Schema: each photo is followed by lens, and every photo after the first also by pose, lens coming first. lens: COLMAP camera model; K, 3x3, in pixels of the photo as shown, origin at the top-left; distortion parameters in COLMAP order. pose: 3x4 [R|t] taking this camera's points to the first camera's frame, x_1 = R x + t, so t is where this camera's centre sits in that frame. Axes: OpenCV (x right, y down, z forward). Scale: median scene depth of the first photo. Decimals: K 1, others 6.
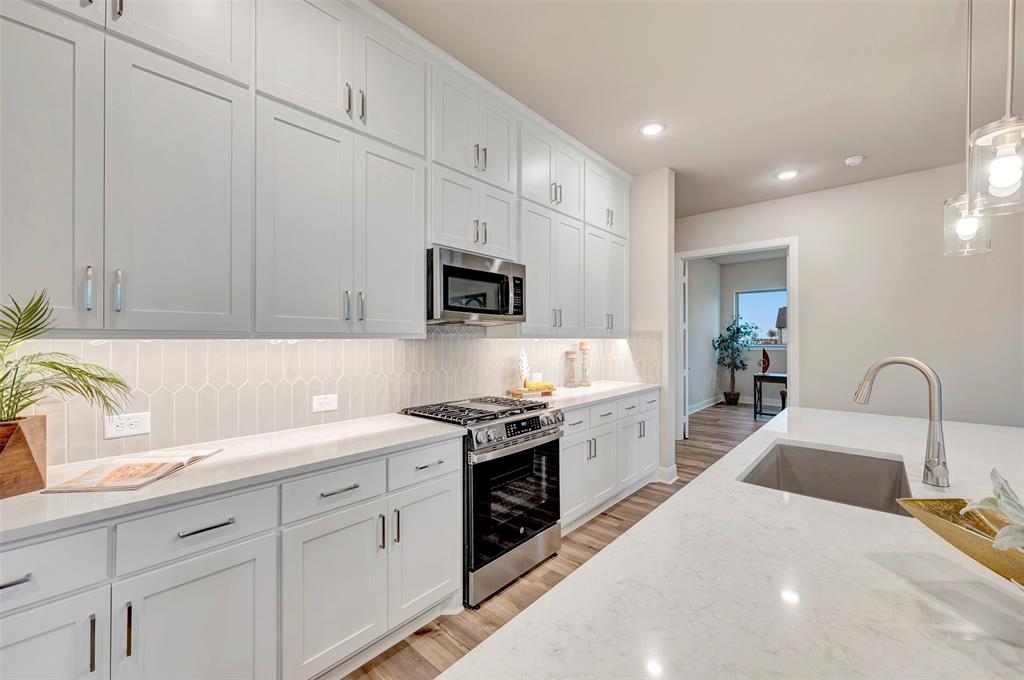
lens RADIAL K [[404.0, 0, 517.0], [0, 404.0, 339.3], [0, 0, 1]] dist [0.001255, -0.000152]
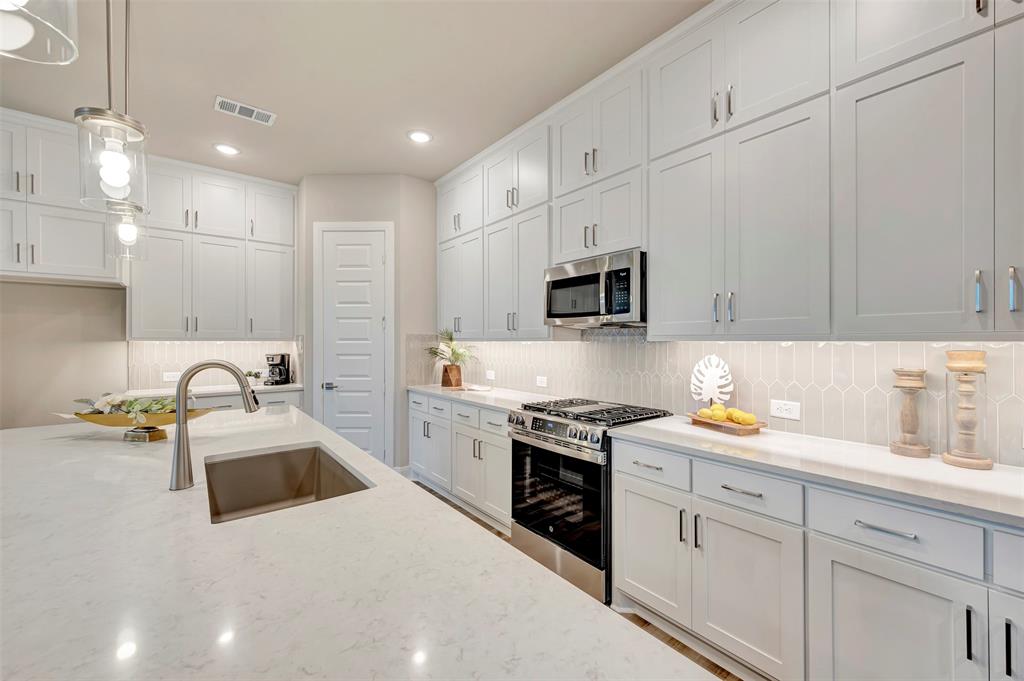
lens RADIAL K [[404.0, 0, 517.0], [0, 404.0, 339.8], [0, 0, 1]] dist [0.001255, -0.000152]
pose [[-0.168032, -0.003081, -0.985777, 0.773331], [-0.001102, 0.999995, -0.002937, -0.001553], [0.985781, 0.000593, -0.168035, 0.816069]]
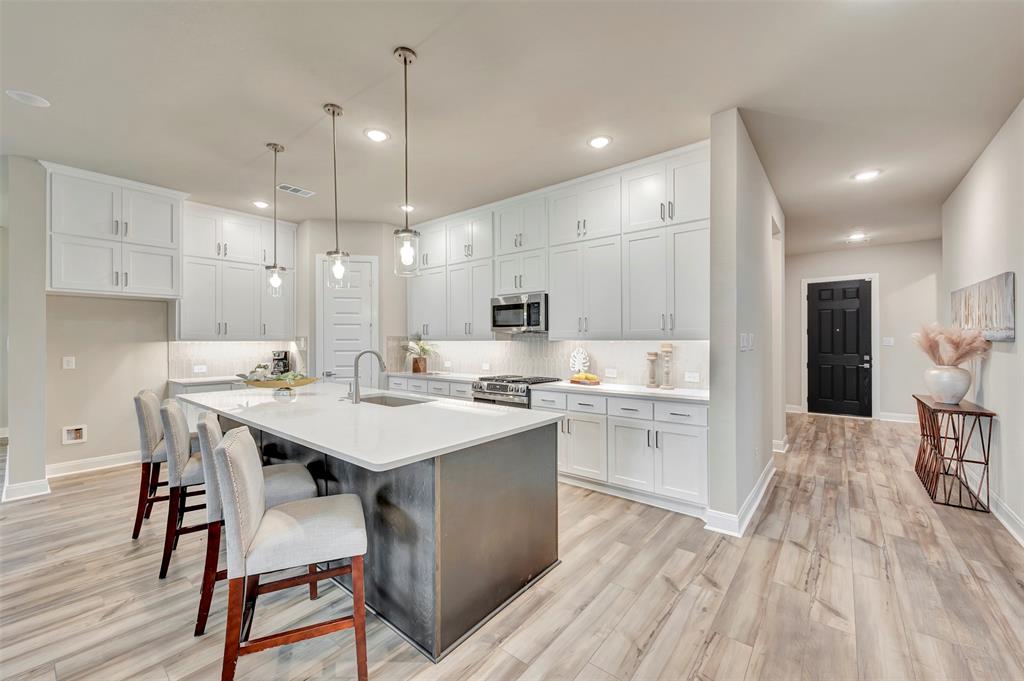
lens RADIAL K [[404.0, 0, 517.0], [0, 404.0, 339.8], [0, 0, 1]] dist [0.001255, -0.000152]
pose [[0.045219, -0.001834, -0.998975, 1.409708], [0.001464, 0.999997, -0.001769, -0.002182], [0.998976, -0.001382, 0.045221, 0.752983]]
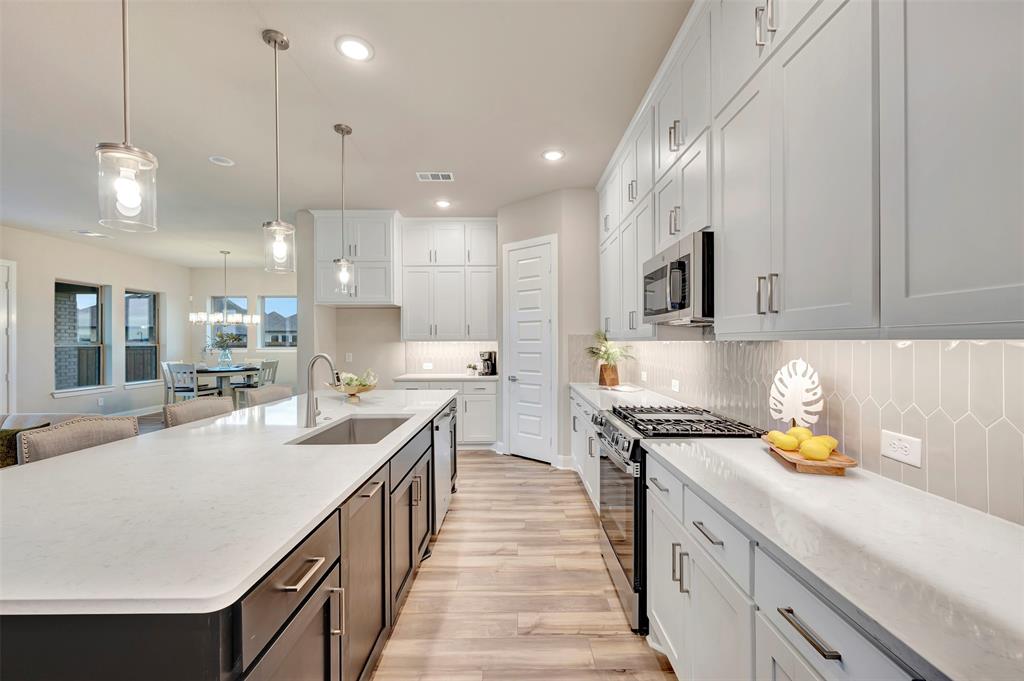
lens RADIAL K [[404.0, 0, 517.0], [0, 404.0, 339.8], [0, 0, 1]] dist [0.001255, -0.000152]
pose [[-0.746172, -0.000101, -0.665753, 0.627236], [0.002870, 0.999990, -0.003369, -0.001371], [0.665747, -0.004425, -0.746164, 1.181711]]
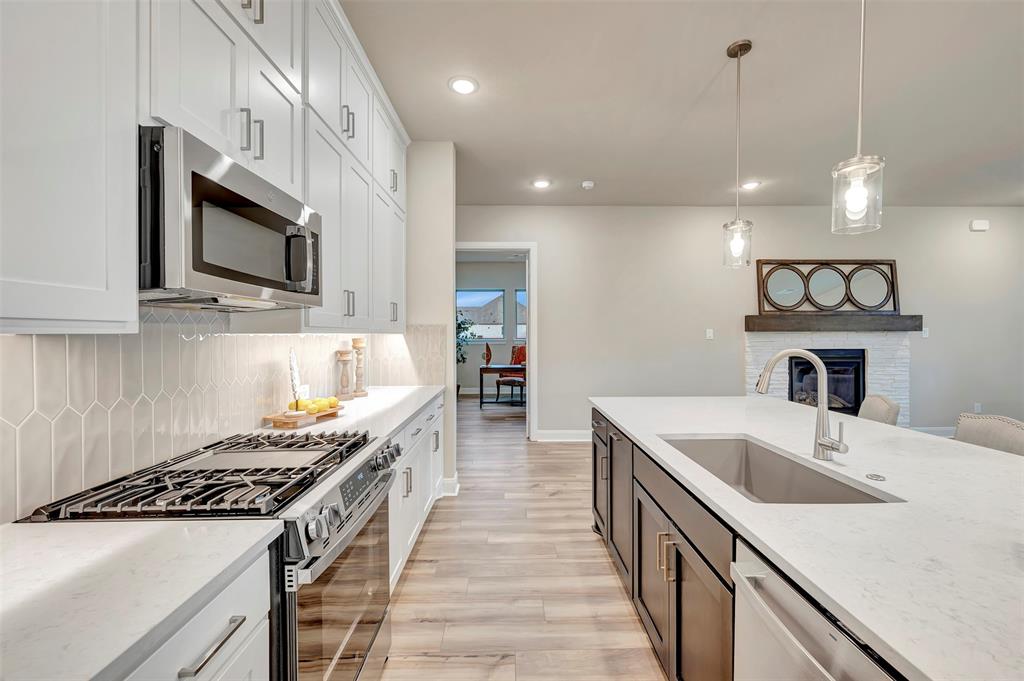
lens RADIAL K [[406.7, 0, 516.0], [0, 406.7, 335.5], [0, 0, 1]] dist [-0.000437, -0.000135]
pose [[0.739938, -0.003512, 0.672665, -0.161244], [0.001674, 0.999993, 0.003379, -0.000078], [-0.672672, -0.001375, 0.739939, 0.302686]]
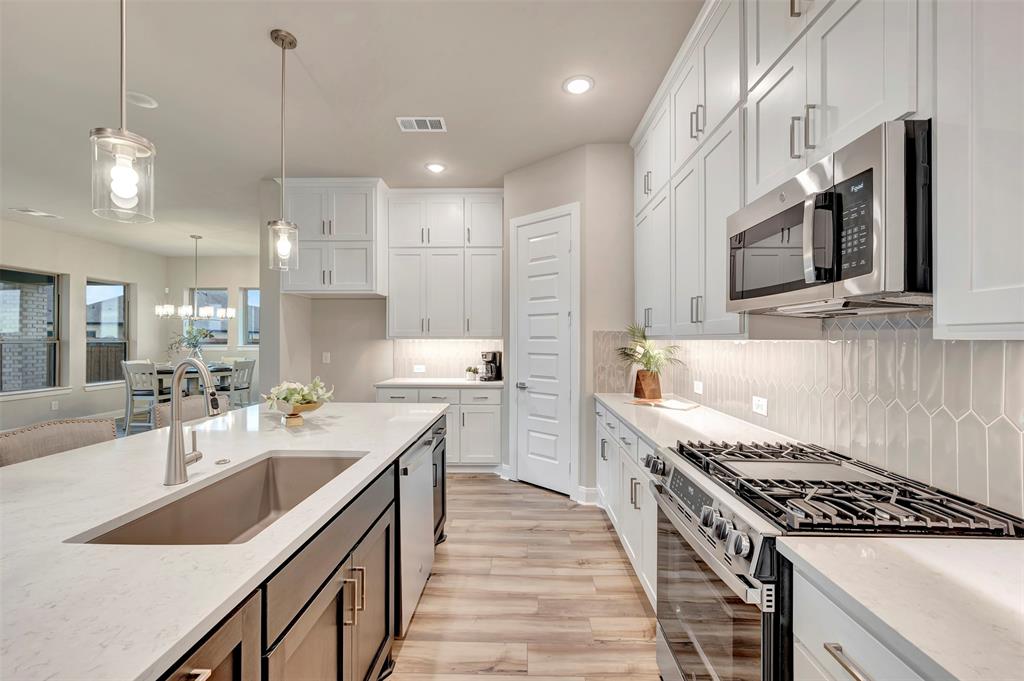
lens RADIAL K [[409.4, 0, 516.0], [0, 409.4, 337.3], [0, 0, 1]] dist [0.001009, -0.000019]
pose [[-0.762593, -0.005275, -0.646858, 0.431958], [-0.002422, 0.999983, -0.005300, -0.000544], [0.646875, -0.002475, -0.762592, 0.958604]]
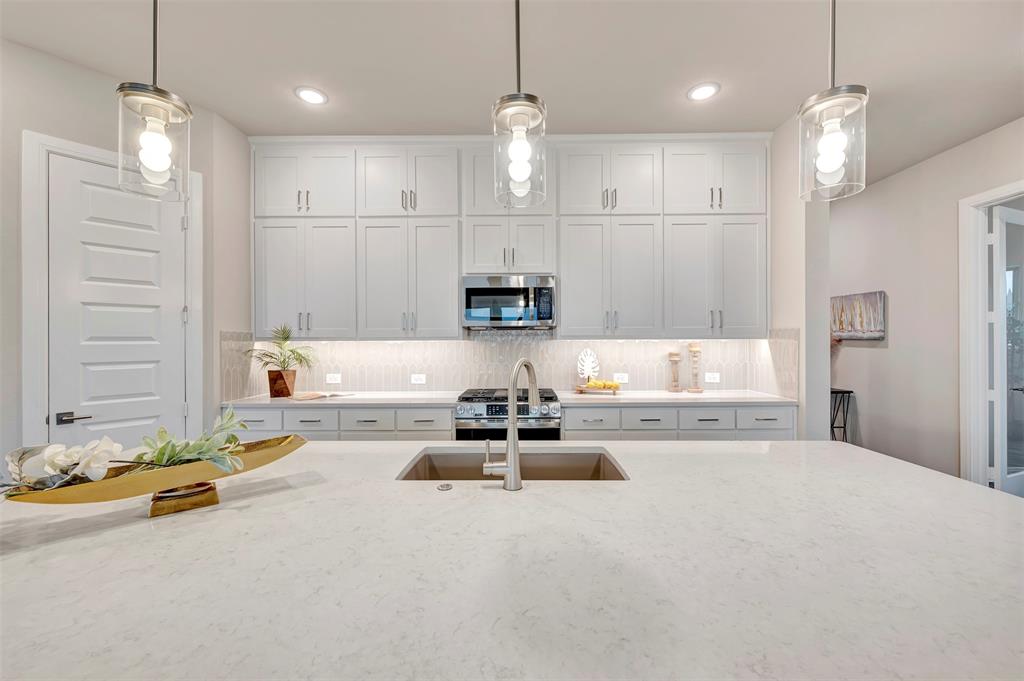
lens RADIAL K [[404.0, 0, 517.0], [0, 404.0, 339.8], [0, 0, 1]] dist [0.001255, -0.000152]
pose [[0.654841, -0.004320, -0.755754, 0.735024], [0.003588, 0.999990, -0.002606, 0.000939], [0.755758, -0.001005, 0.654850, 0.150996]]
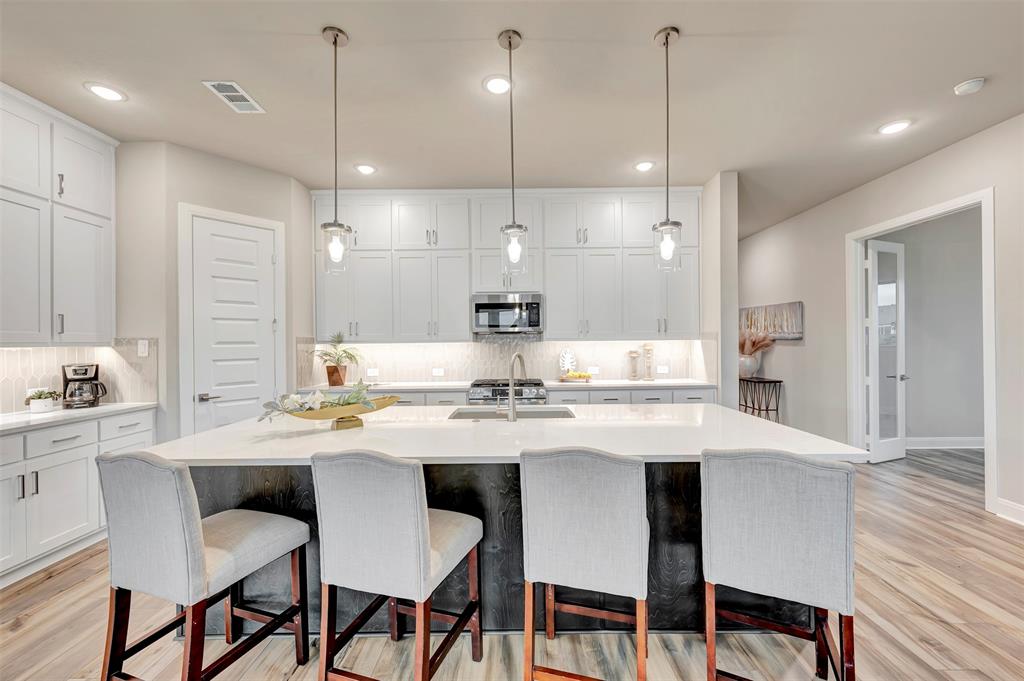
lens RADIAL K [[404.0, 0, 517.0], [0, 404.0, 339.8], [0, 0, 1]] dist [0.001255, -0.000152]
pose [[0.661138, -0.010005, -0.750198, 1.003898], [0.009964, 0.999940, -0.004554, -0.001872], [0.750198, -0.004464, 0.661198, -0.081850]]
